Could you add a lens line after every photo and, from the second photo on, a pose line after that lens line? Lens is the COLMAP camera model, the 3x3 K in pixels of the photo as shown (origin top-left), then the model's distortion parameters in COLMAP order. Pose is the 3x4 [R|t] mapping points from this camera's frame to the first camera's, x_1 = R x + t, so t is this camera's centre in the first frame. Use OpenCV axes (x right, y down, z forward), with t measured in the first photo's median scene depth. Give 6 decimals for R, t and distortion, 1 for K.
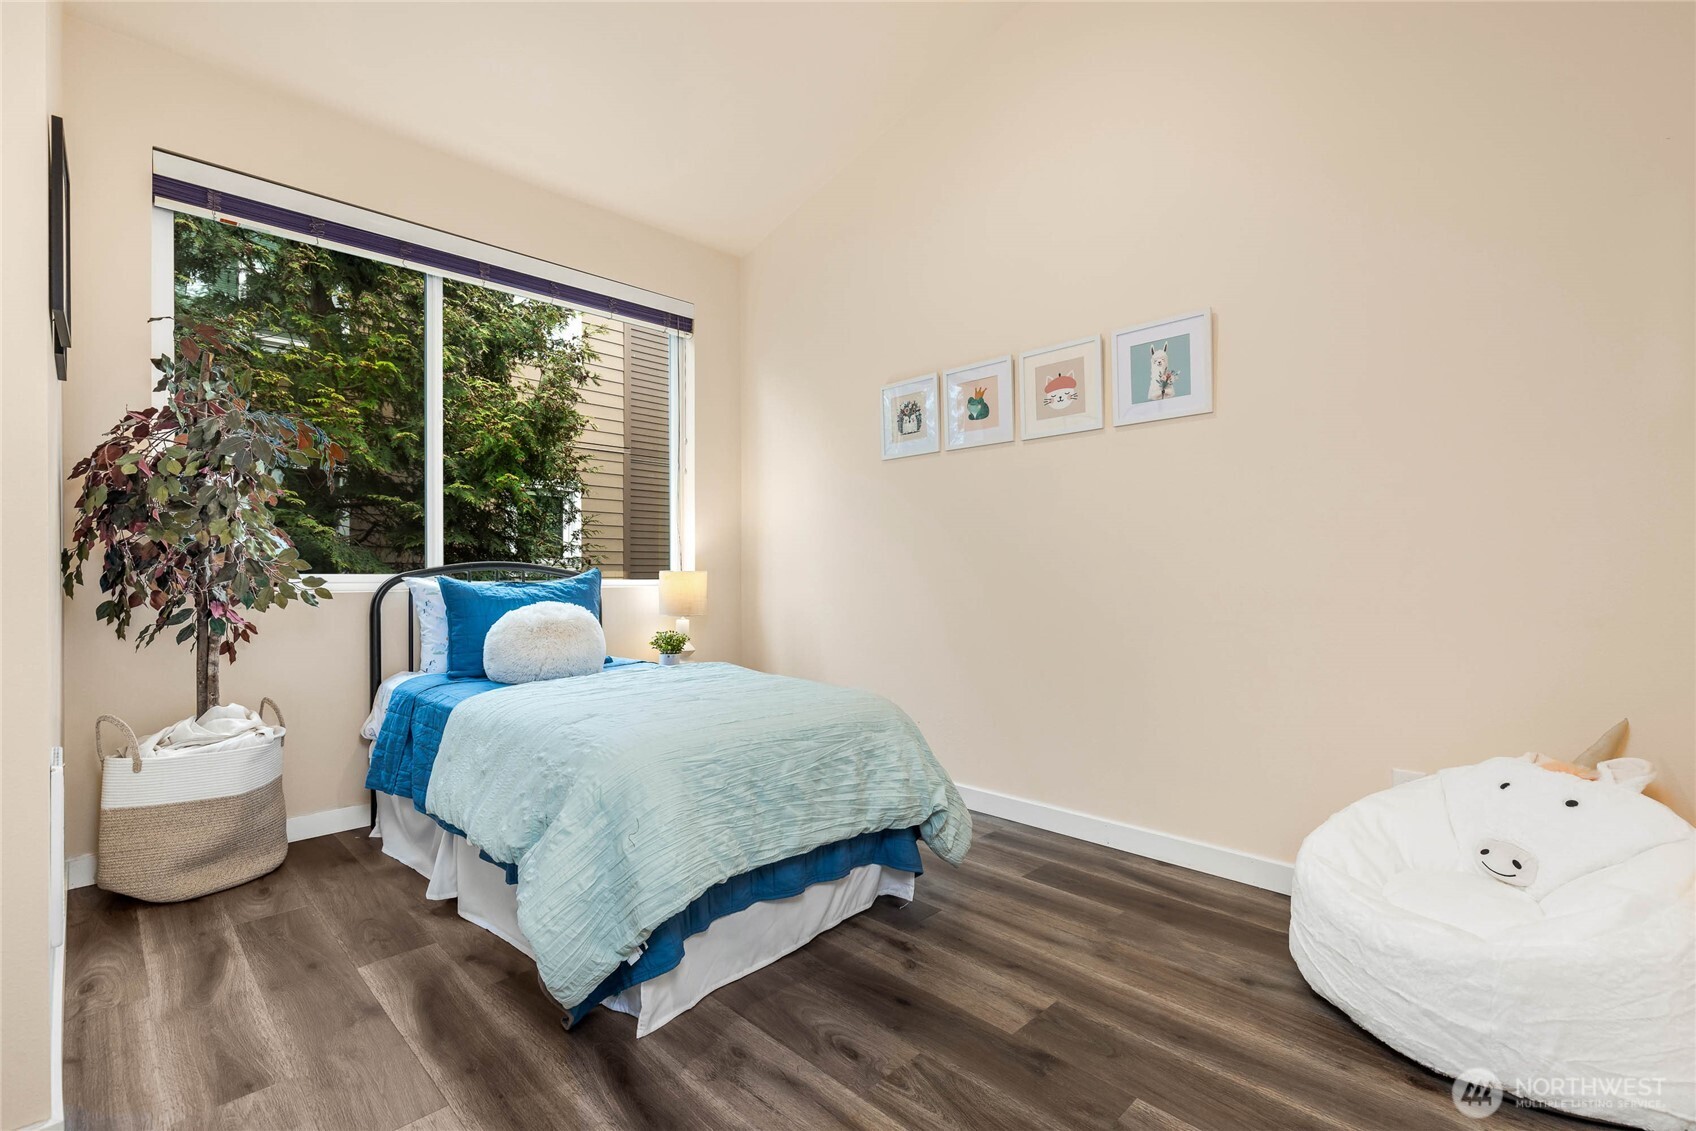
lens RADIAL K [[766.0, 0, 862.7], [0, 766.0, 567.8], [0, 0, 1]] dist [-0.000658, -0.001063]
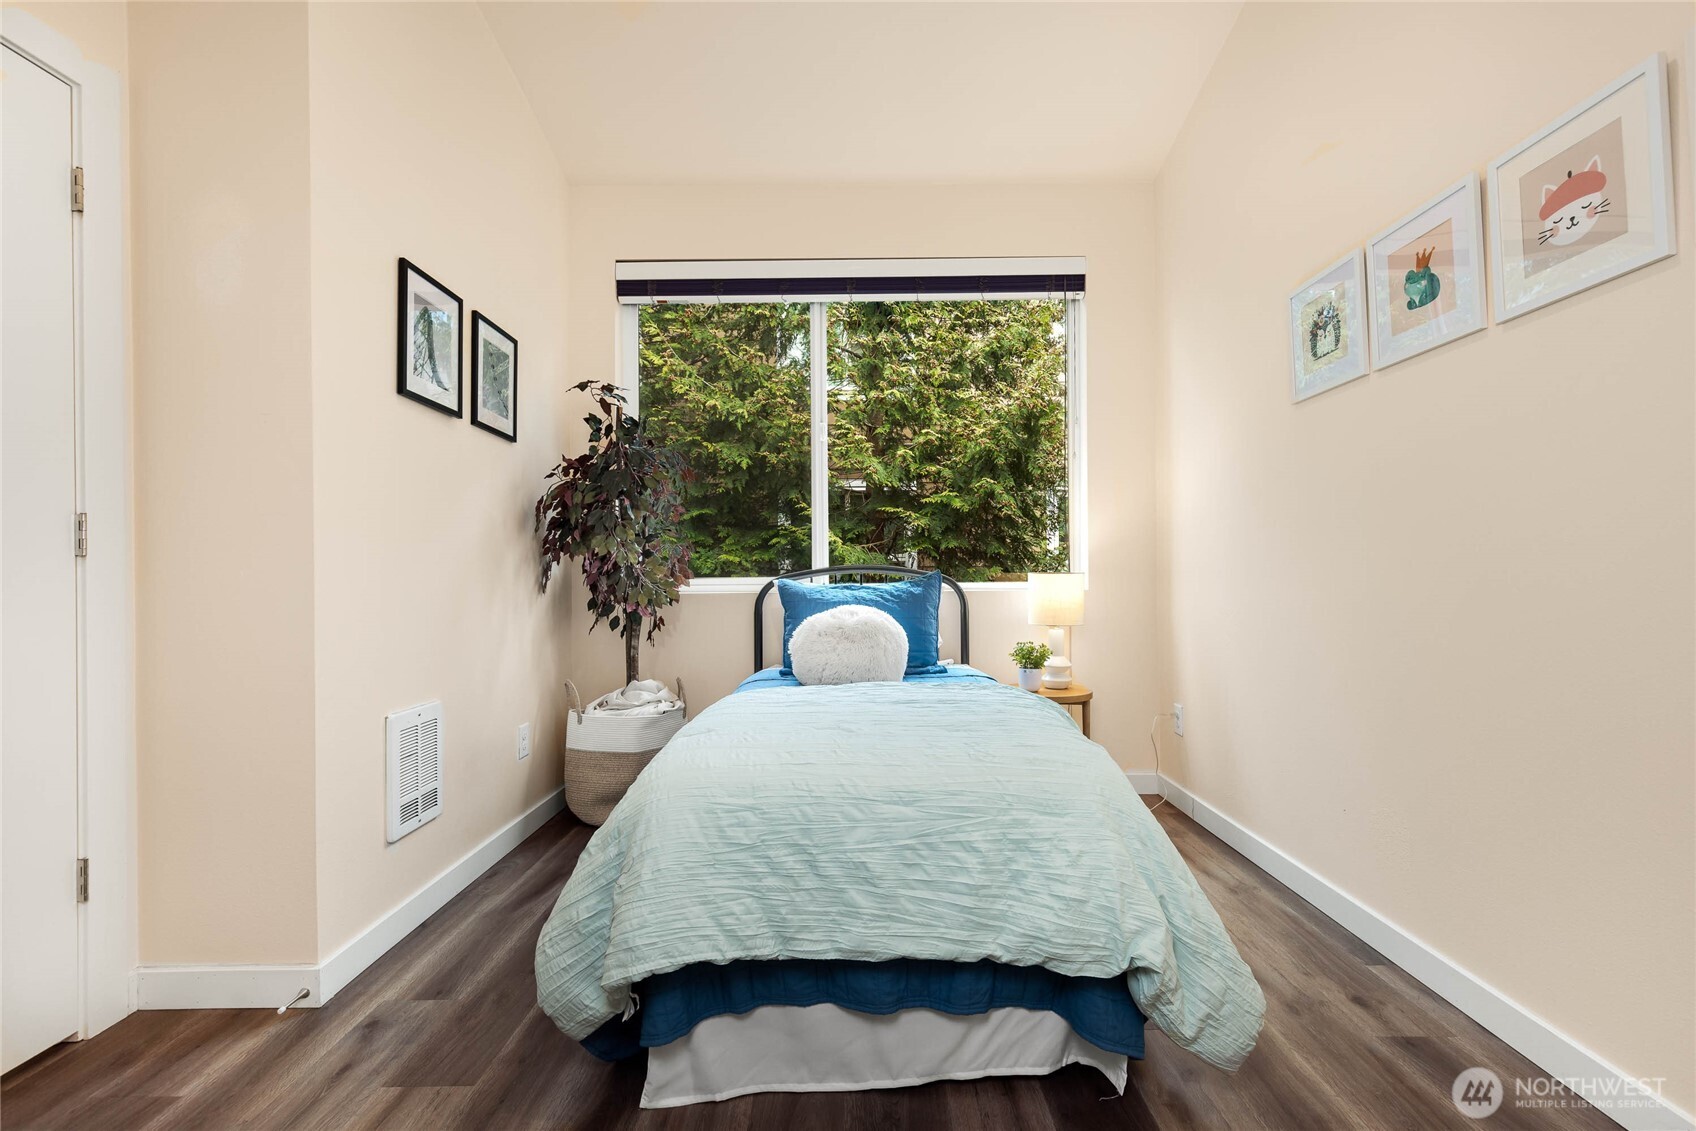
lens RADIAL K [[766.0, 0, 849.9], [0, 766.0, 568.3], [0, 0, 1]] dist [-0.000658, -0.001063]
pose [[0.697383, -0.010964, -0.716615, 0.326115], [0.010503, 0.999932, -0.005077, 0.002832], [0.716622, -0.003986, 0.697450, 0.361531]]
